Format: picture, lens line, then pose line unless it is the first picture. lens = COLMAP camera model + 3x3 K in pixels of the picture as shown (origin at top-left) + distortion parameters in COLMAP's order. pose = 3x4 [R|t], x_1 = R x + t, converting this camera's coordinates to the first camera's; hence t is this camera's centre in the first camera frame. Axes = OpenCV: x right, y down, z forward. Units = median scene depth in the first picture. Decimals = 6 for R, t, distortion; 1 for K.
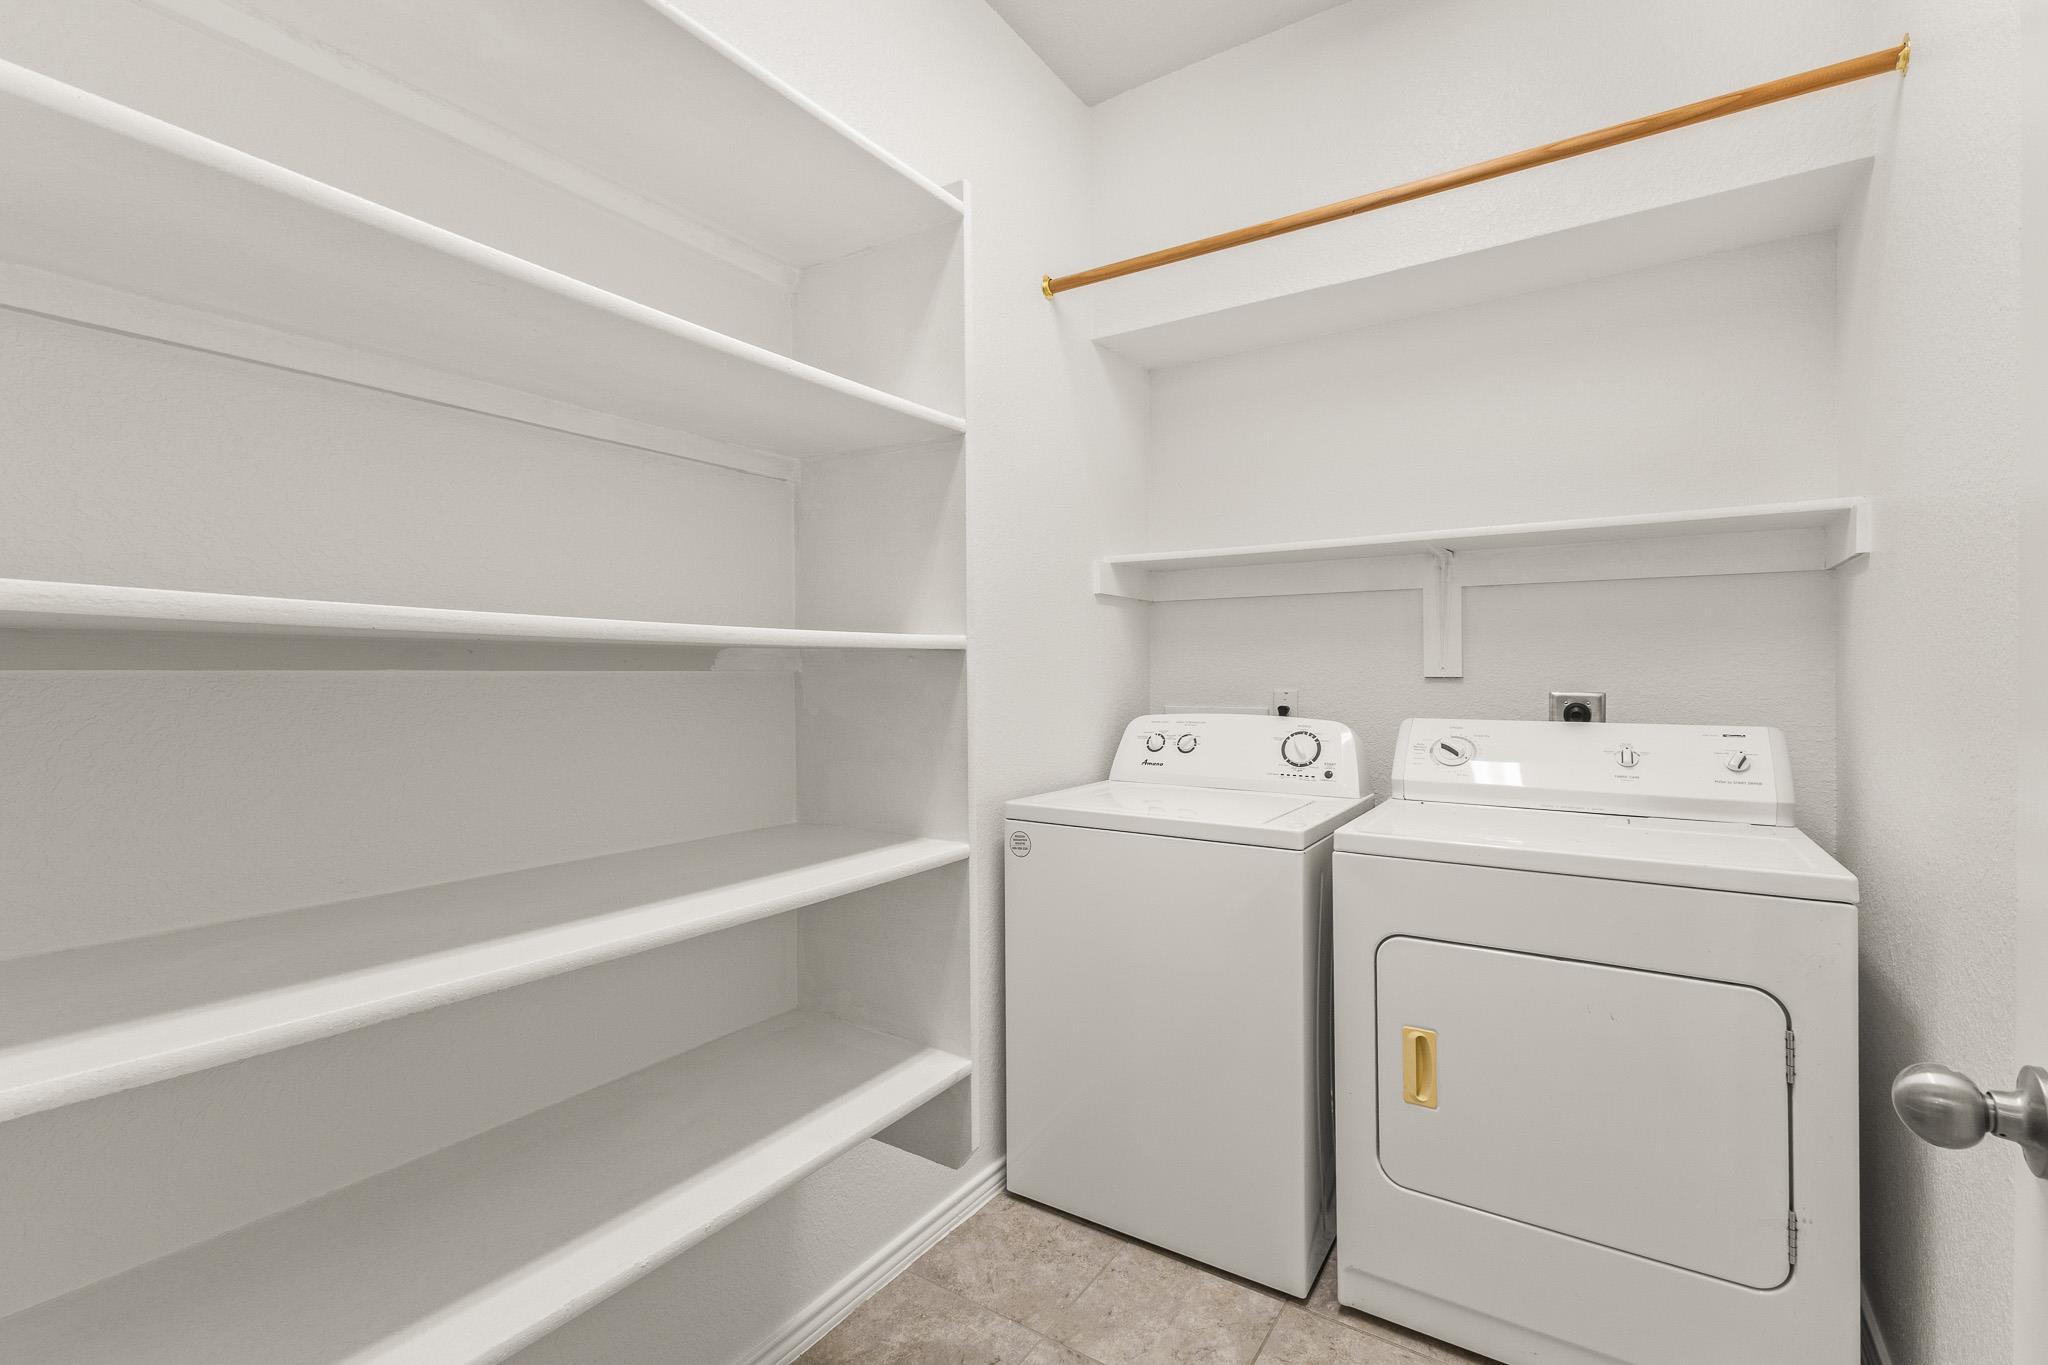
lens RADIAL K [[925.5, 0, 1021.8], [0, 925.5, 658.3], [0, 0, 1]] dist [0.014498, -0.000151]
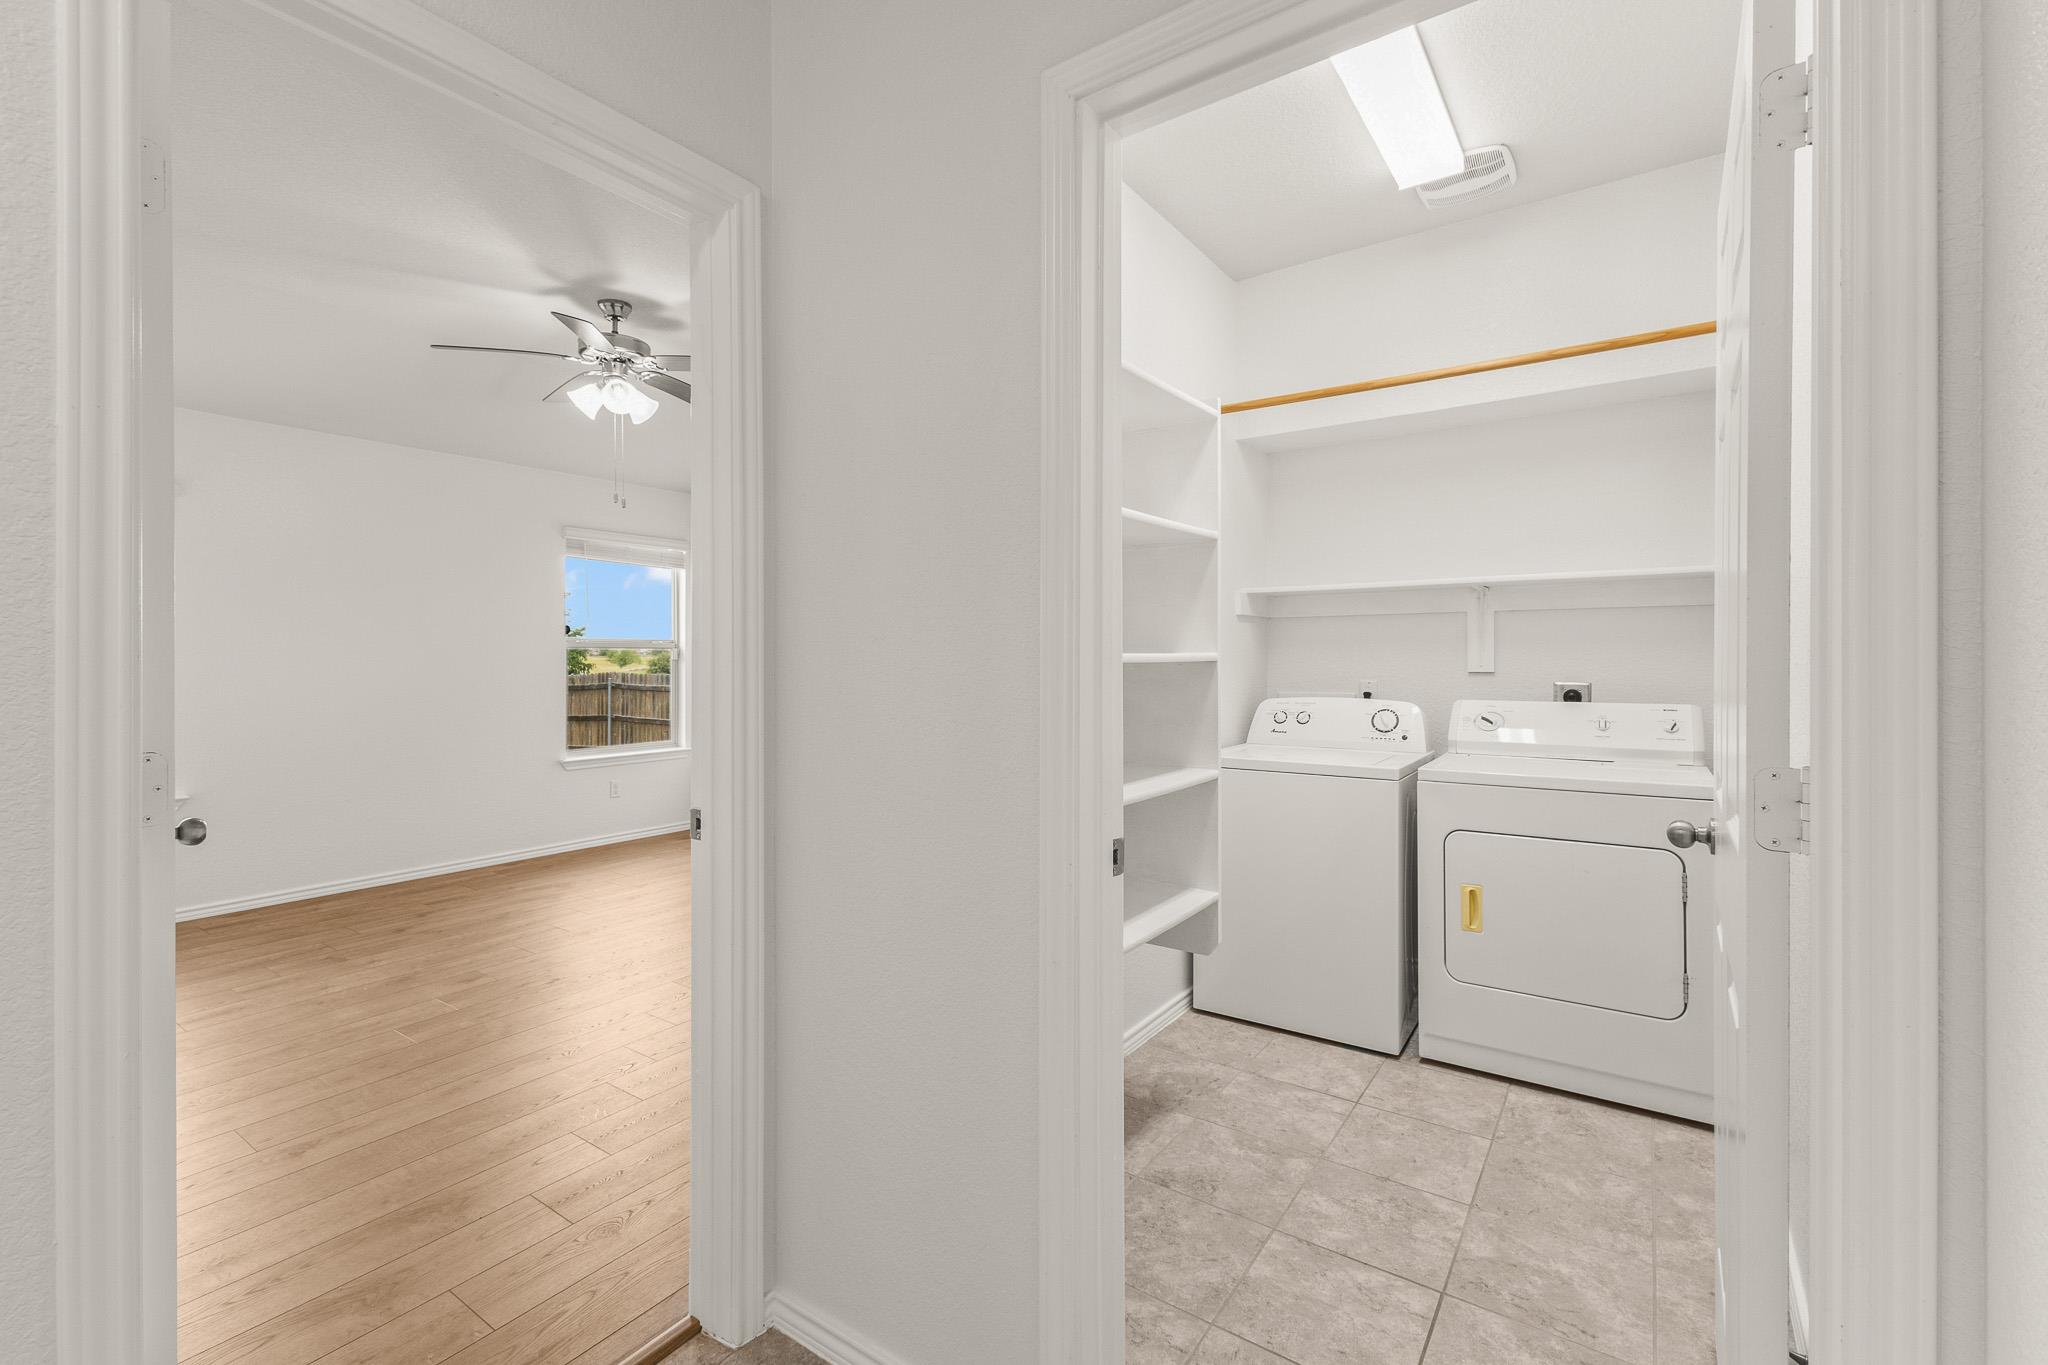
lens RADIAL K [[893.3, 0, 1029.6], [0, 893.3, 656.6], [0, 0, 1]] dist [0.014395, 0.000082]
pose [[0.999745, -0.004308, -0.022153, -0.279772], [0.004598, 0.999904, 0.013076, -0.031517], [0.022095, -0.013175, 0.999669, -0.530620]]
